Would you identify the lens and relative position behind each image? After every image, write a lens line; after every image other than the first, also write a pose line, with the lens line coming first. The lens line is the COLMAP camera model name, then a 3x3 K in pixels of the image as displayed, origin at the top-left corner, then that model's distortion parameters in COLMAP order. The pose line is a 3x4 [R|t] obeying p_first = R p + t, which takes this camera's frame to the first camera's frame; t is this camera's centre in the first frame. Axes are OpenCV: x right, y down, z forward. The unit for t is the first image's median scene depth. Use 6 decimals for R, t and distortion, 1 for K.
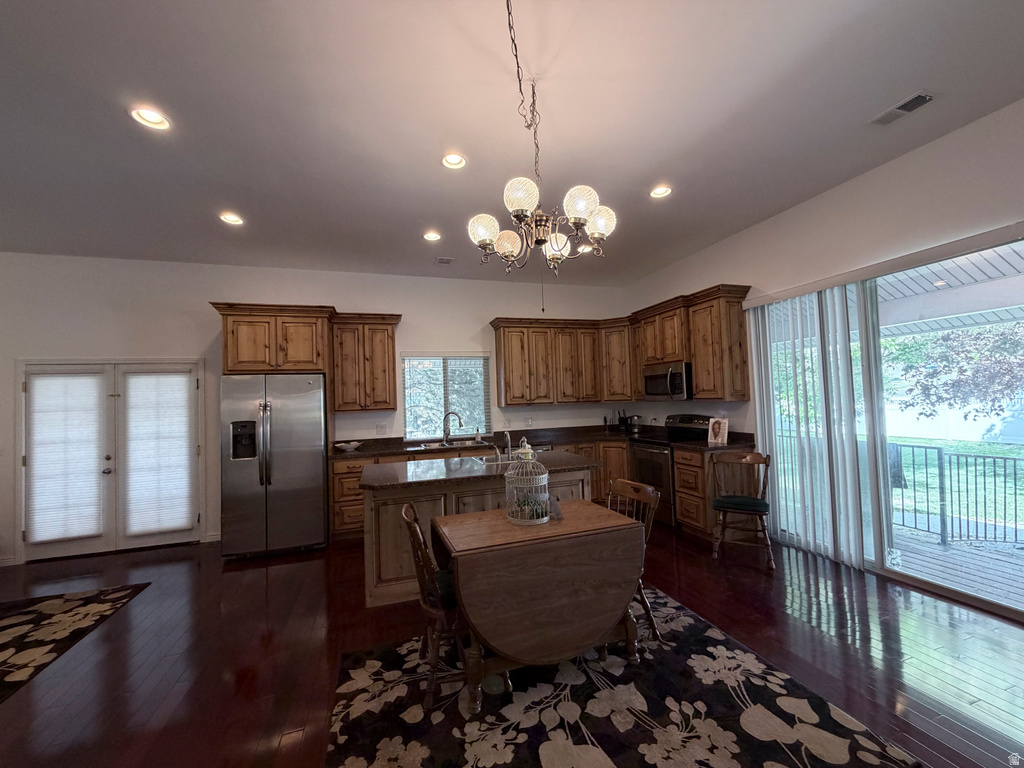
lens RADIAL K [[408.5, 0, 508.3], [0, 408.5, 383.5], [0, 0, 1]] dist [-0.000148, -0.000780]
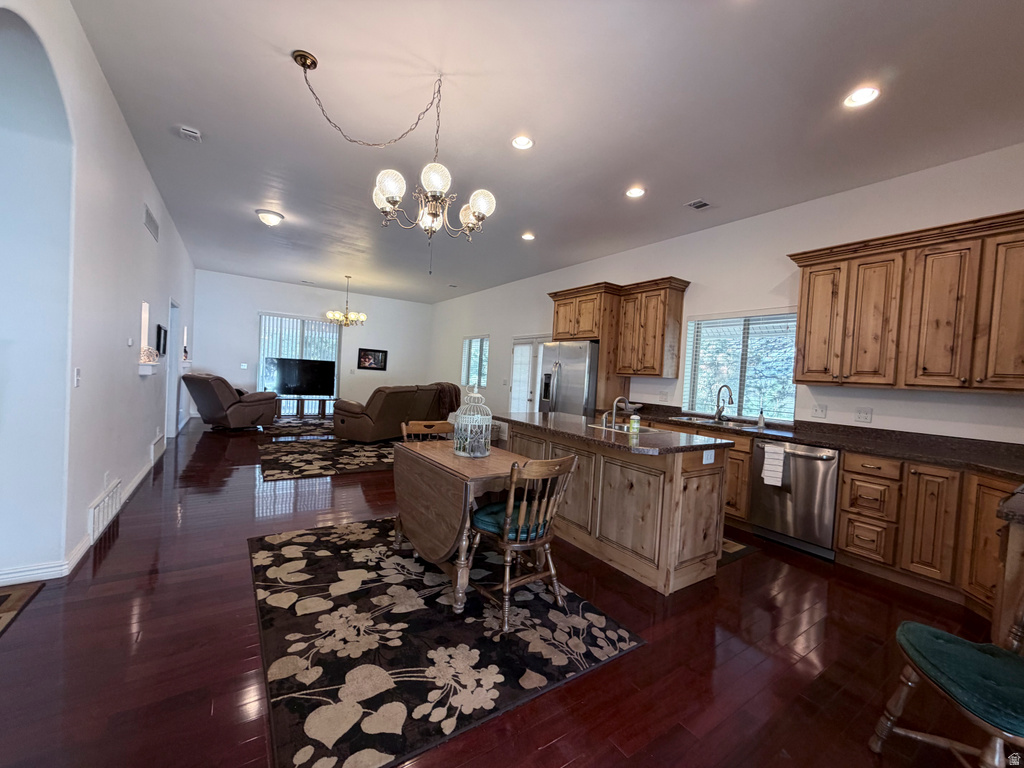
lens RADIAL K [[408.5, 0, 508.3], [0, 408.5, 383.5], [0, 0, 1]] dist [-0.000148, -0.000780]
pose [[0.273881, 0.074262, -0.958892, 0.641348], [-0.029442, 0.997195, 0.068819, 0.028269], [0.961313, 0.009384, 0.275299, 0.426691]]
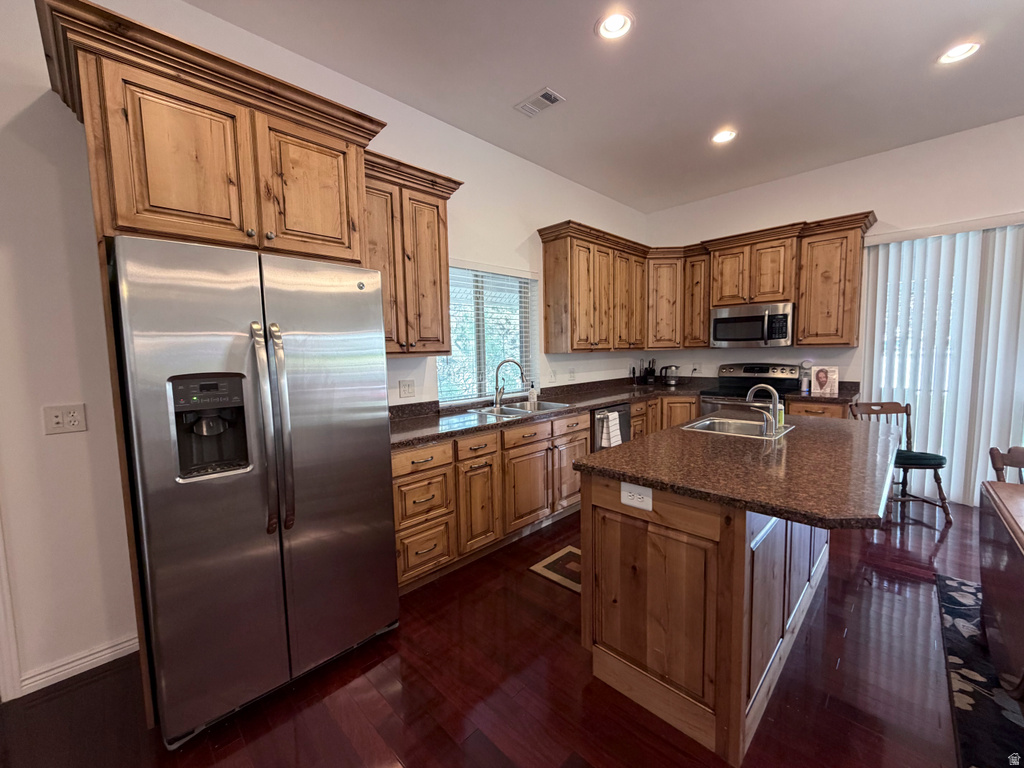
lens RADIAL K [[408.5, 0, 508.3], [0, 408.5, 383.5], [0, 0, 1]] dist [-0.000148, -0.000780]
pose [[0.889705, -0.019986, 0.456099, -0.528246], [-0.028212, 0.994725, 0.098622, 0.053018], [-0.455664, -0.100612, 0.884448, 0.510592]]
